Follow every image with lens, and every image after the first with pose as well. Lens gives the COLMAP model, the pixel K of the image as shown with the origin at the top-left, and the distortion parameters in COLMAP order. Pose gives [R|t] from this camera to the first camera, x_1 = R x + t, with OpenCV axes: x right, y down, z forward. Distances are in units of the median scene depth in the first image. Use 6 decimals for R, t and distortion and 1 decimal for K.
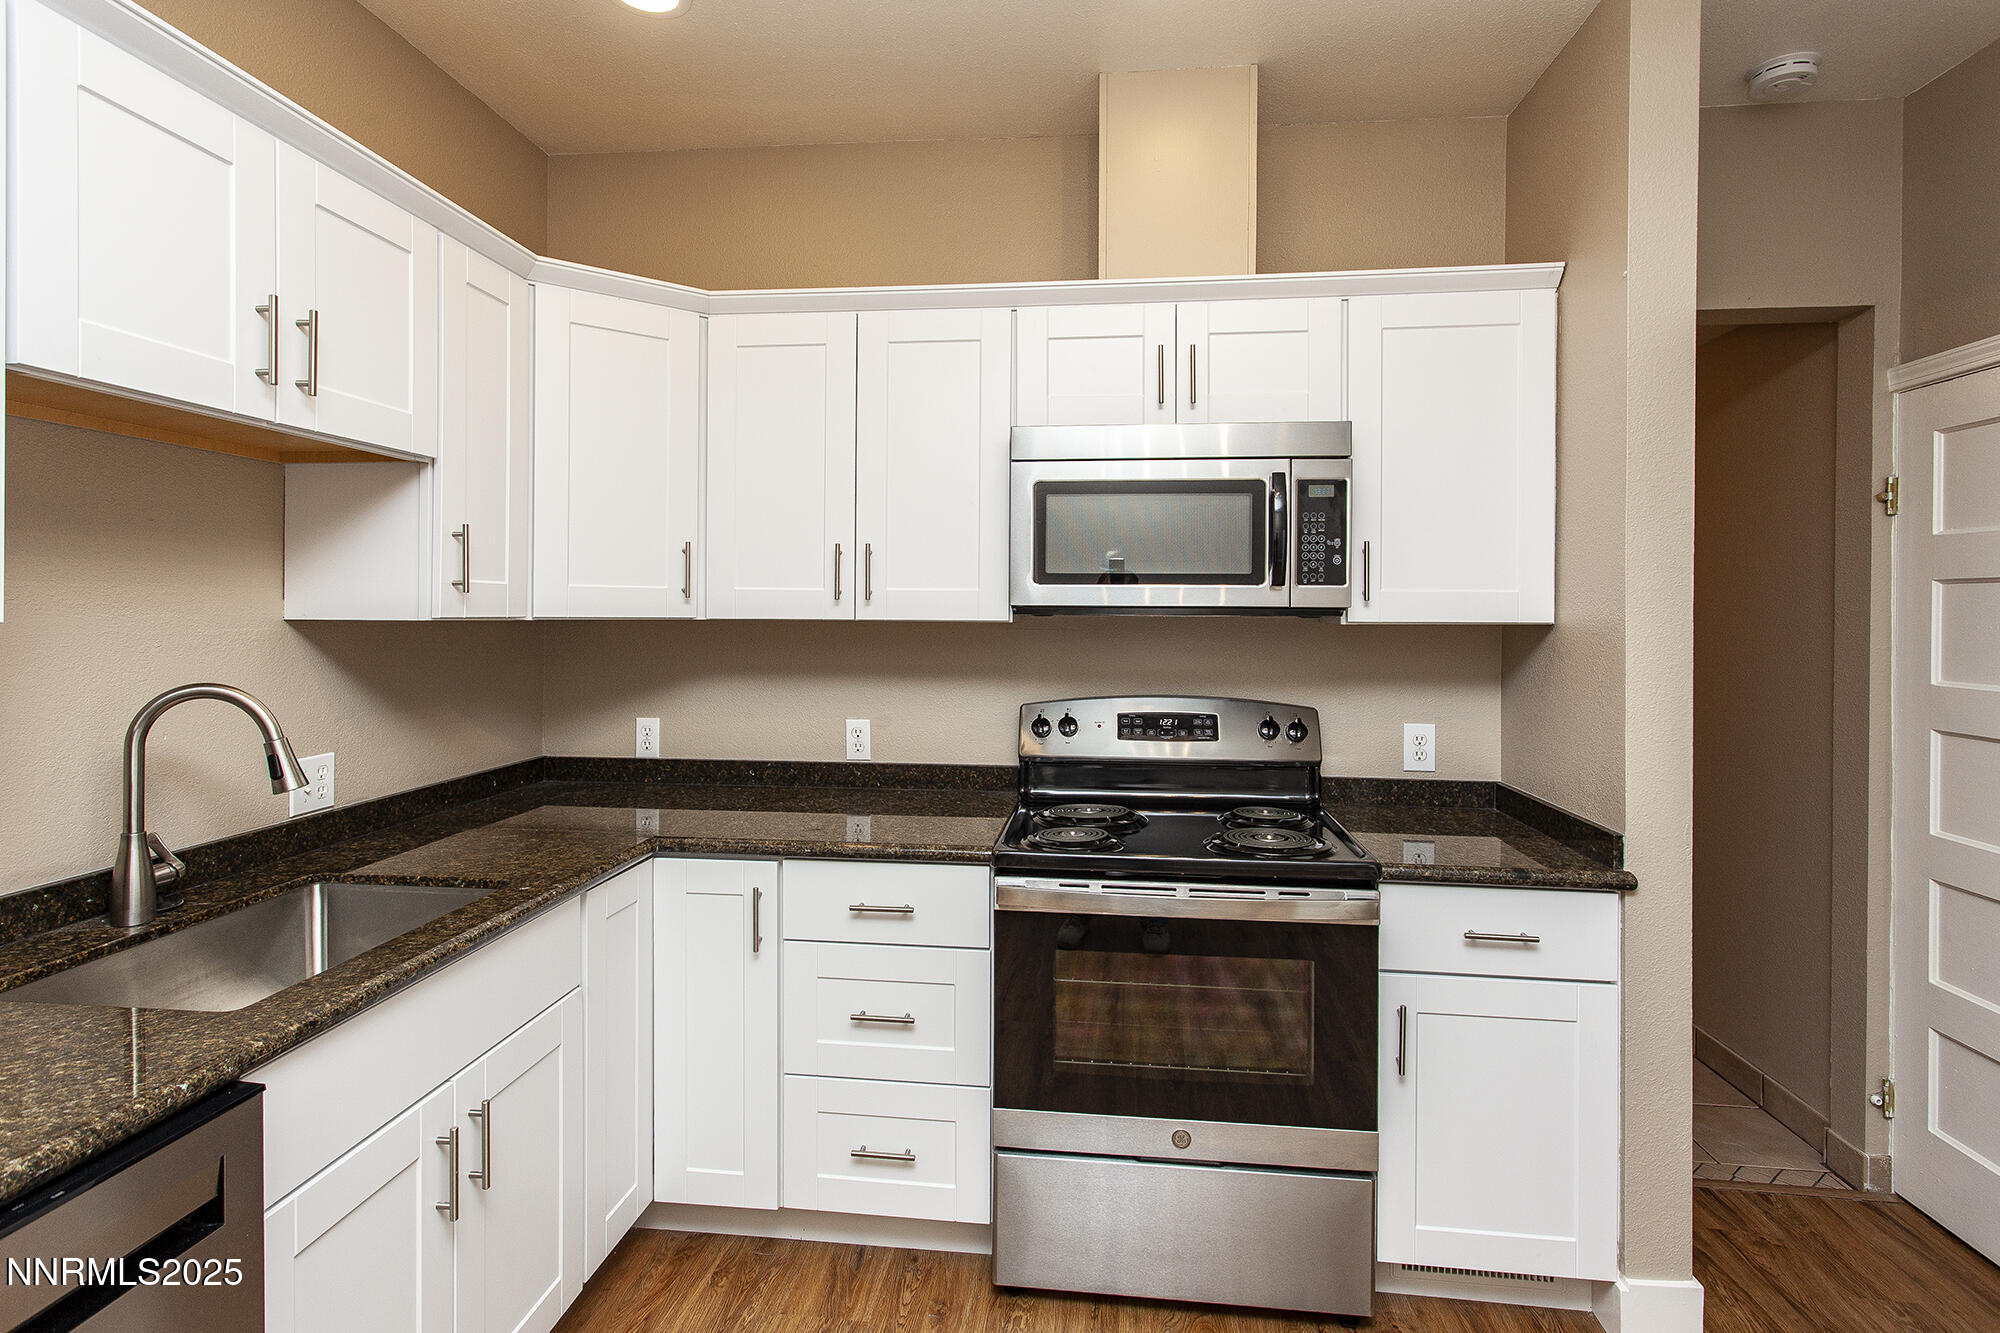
lens RADIAL K [[1028.0, 0, 992.7], [0, 1028.0, 608.3], [0, 0, 1]] dist [0.001650, 0.002755]
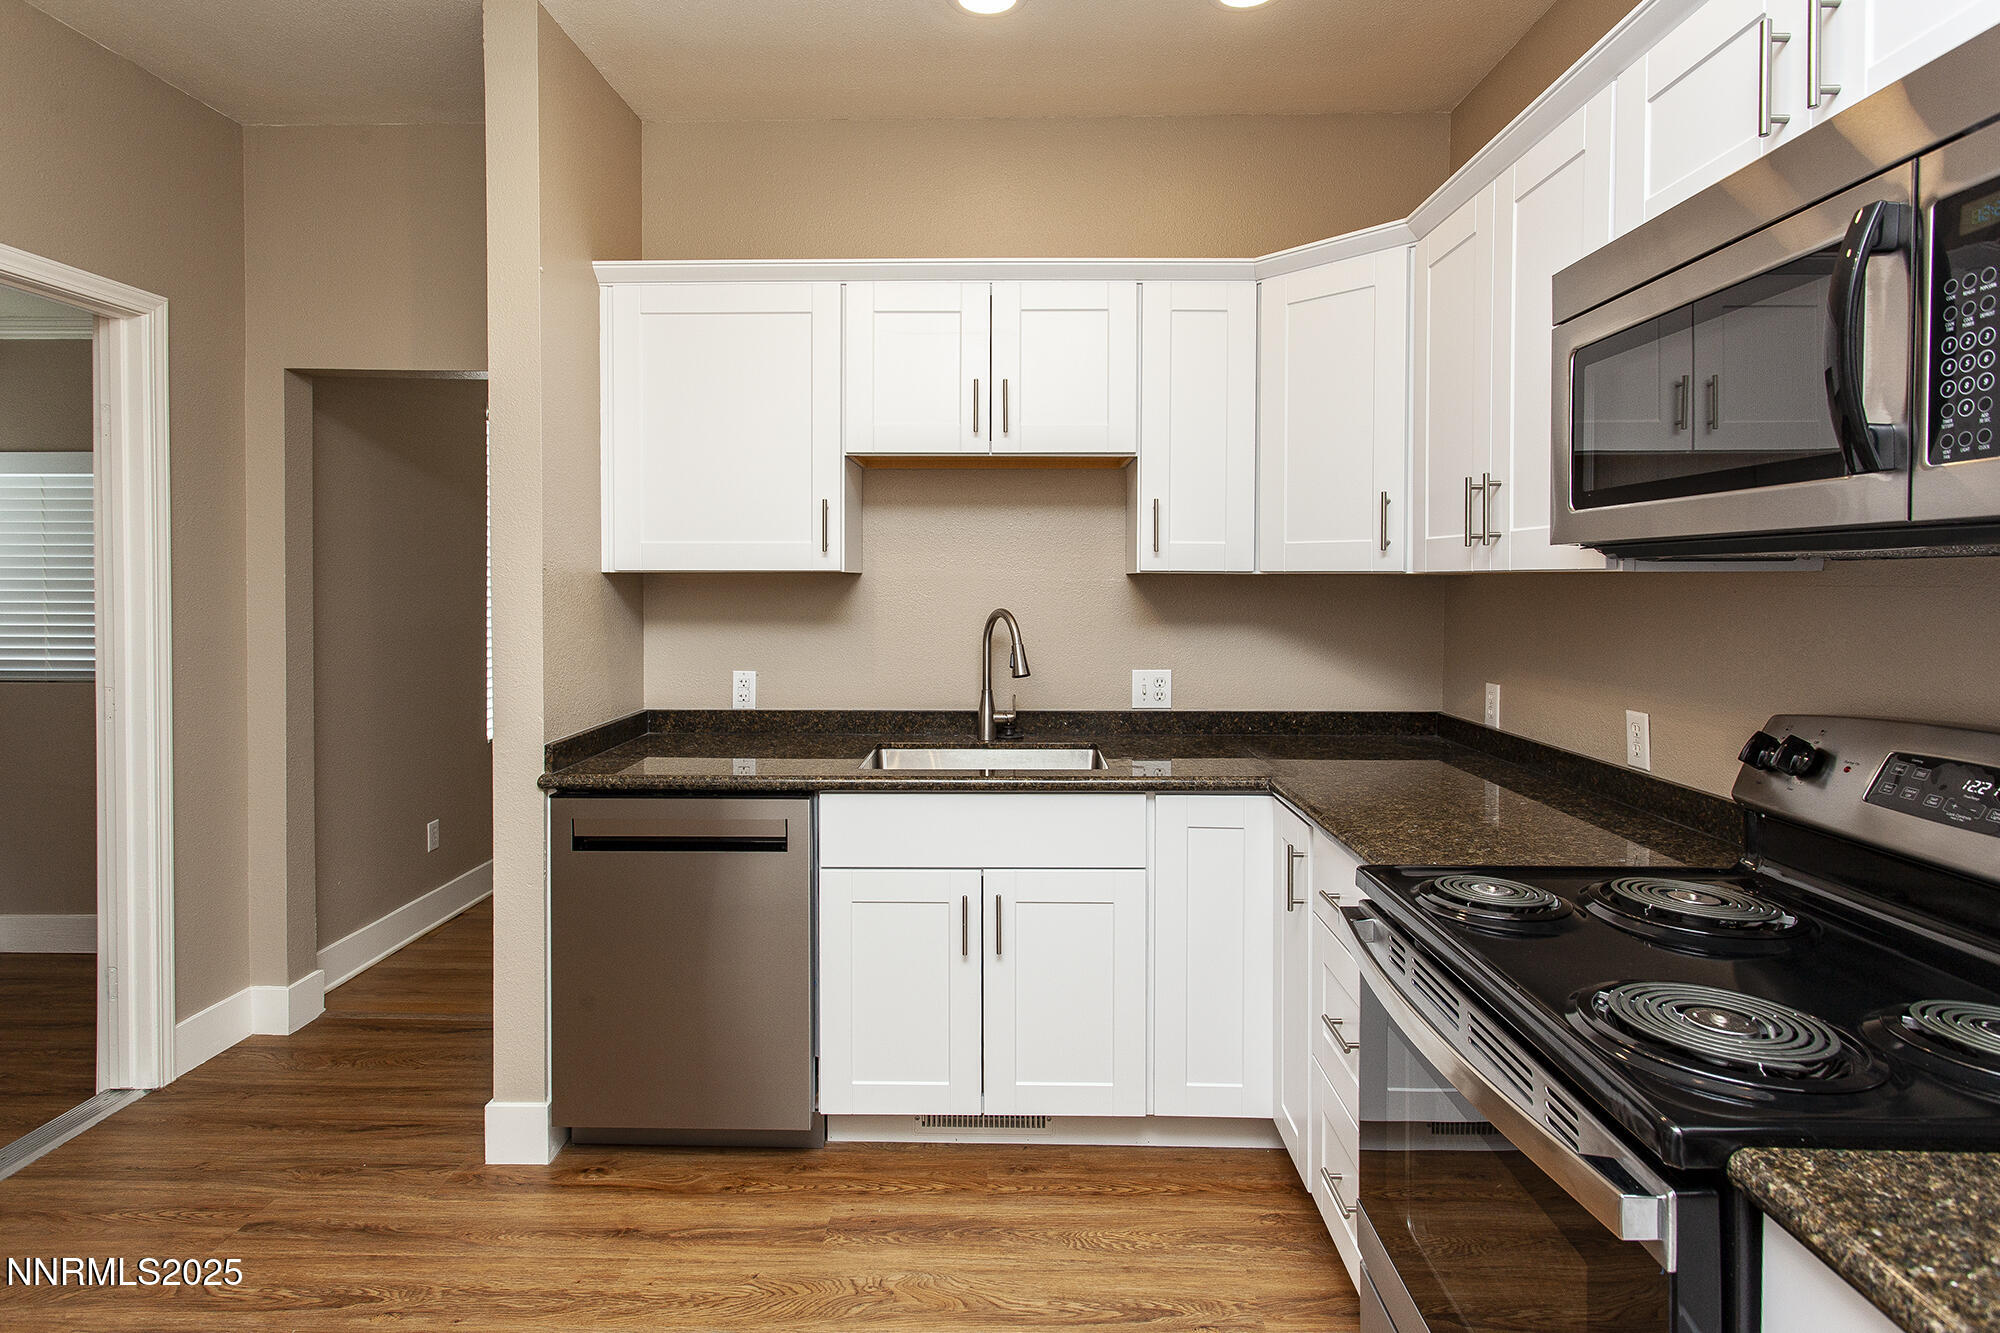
lens RADIAL K [[1019.2, 0, 993.6], [0, 1019.2, 593.9], [0, 0, 1]] dist [0.000306, 0.000198]
pose [[0.086654, 0.008254, -0.996204, 0.662678], [0.000019, 0.999966, 0.008287, 0.024319], [0.996238, -0.000737, 0.086651, 0.599262]]
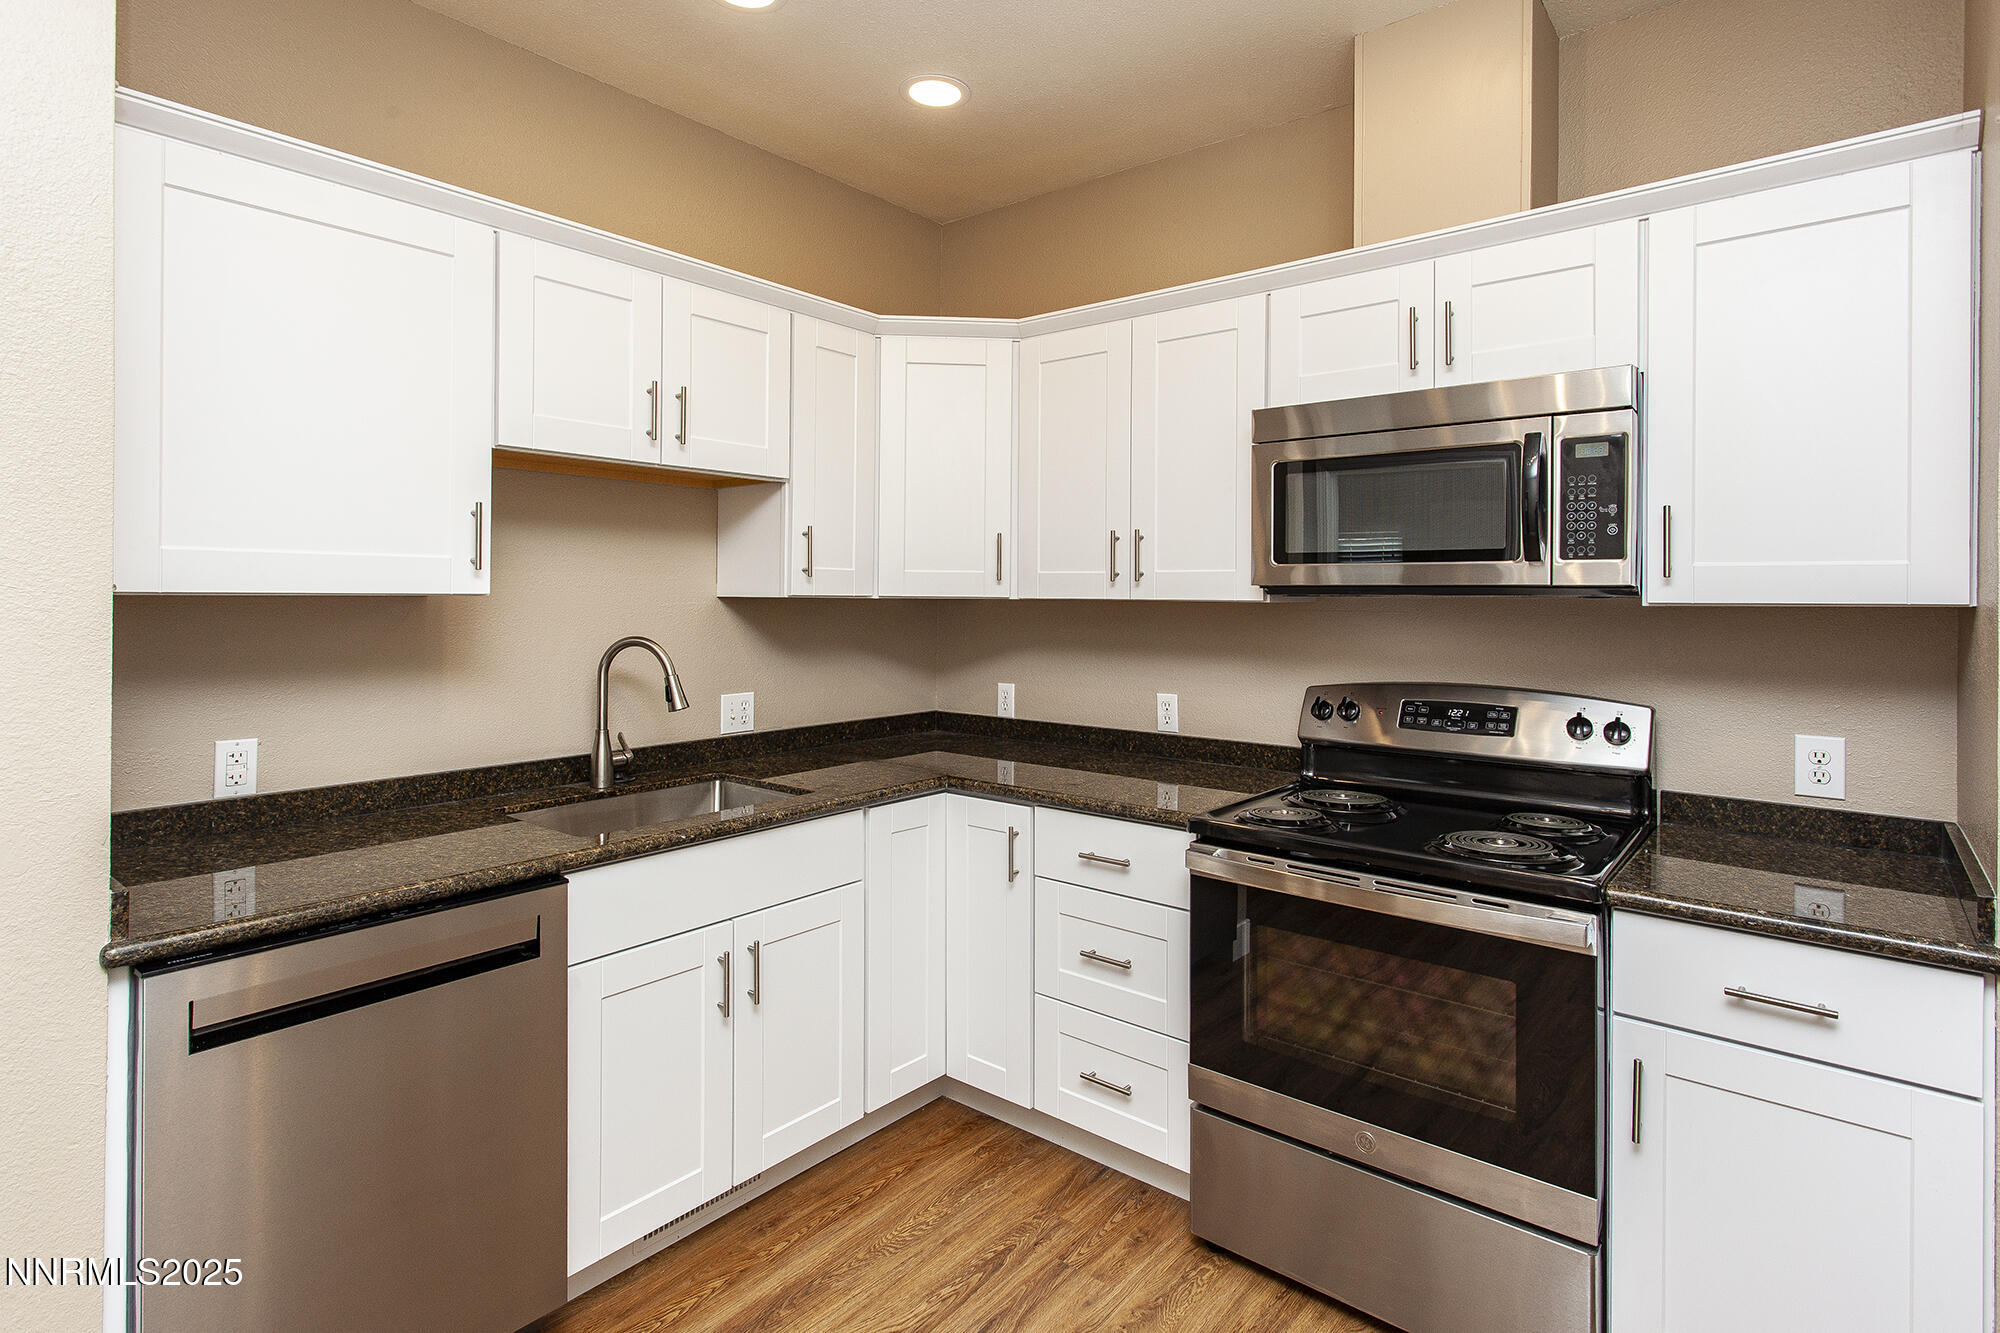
lens RADIAL K [[1021.7, 0, 991.1], [0, 1021.7, 588.3], [0, 0, 1]] dist [0.004986, 0.000905]
pose [[0.836474, -0.003496, -0.547995, 0.367217], [-0.001501, 0.999961, -0.008670, 0.009590], [0.548004, 0.008075, 0.836437, 0.010290]]
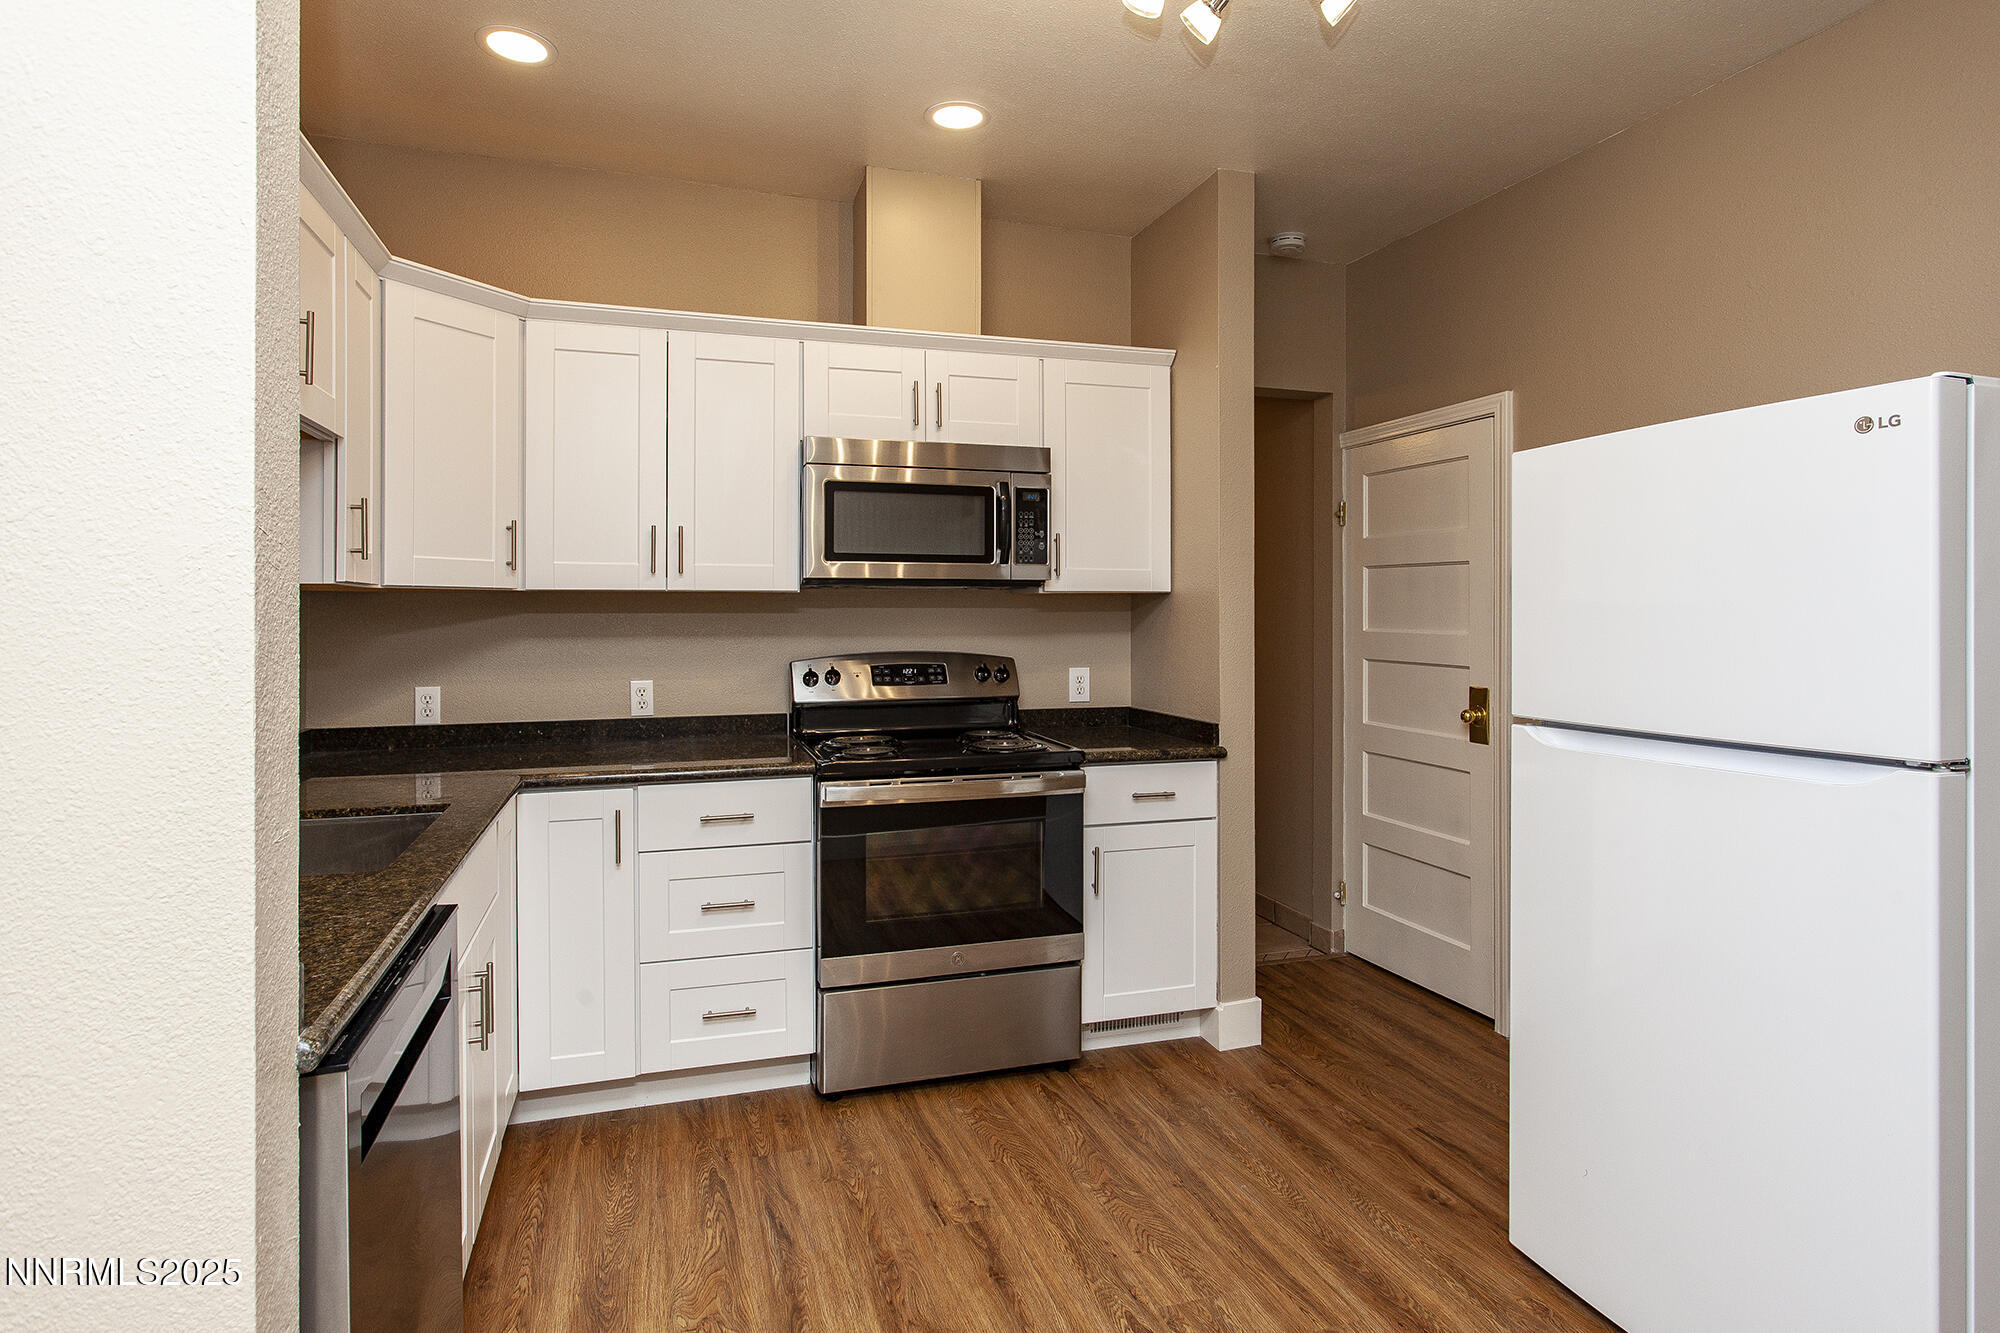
lens RADIAL K [[1066.3, 0, 1000.5], [0, 1066.3, 607.6], [0, 0, 1]] dist [-0.002756, 0.000475]
pose [[0.908455, -0.005039, 0.417951, -0.323079], [0.005891, 0.999982, -0.000750, 0.037326], [-0.417940, 0.003144, 0.908469, -0.297533]]
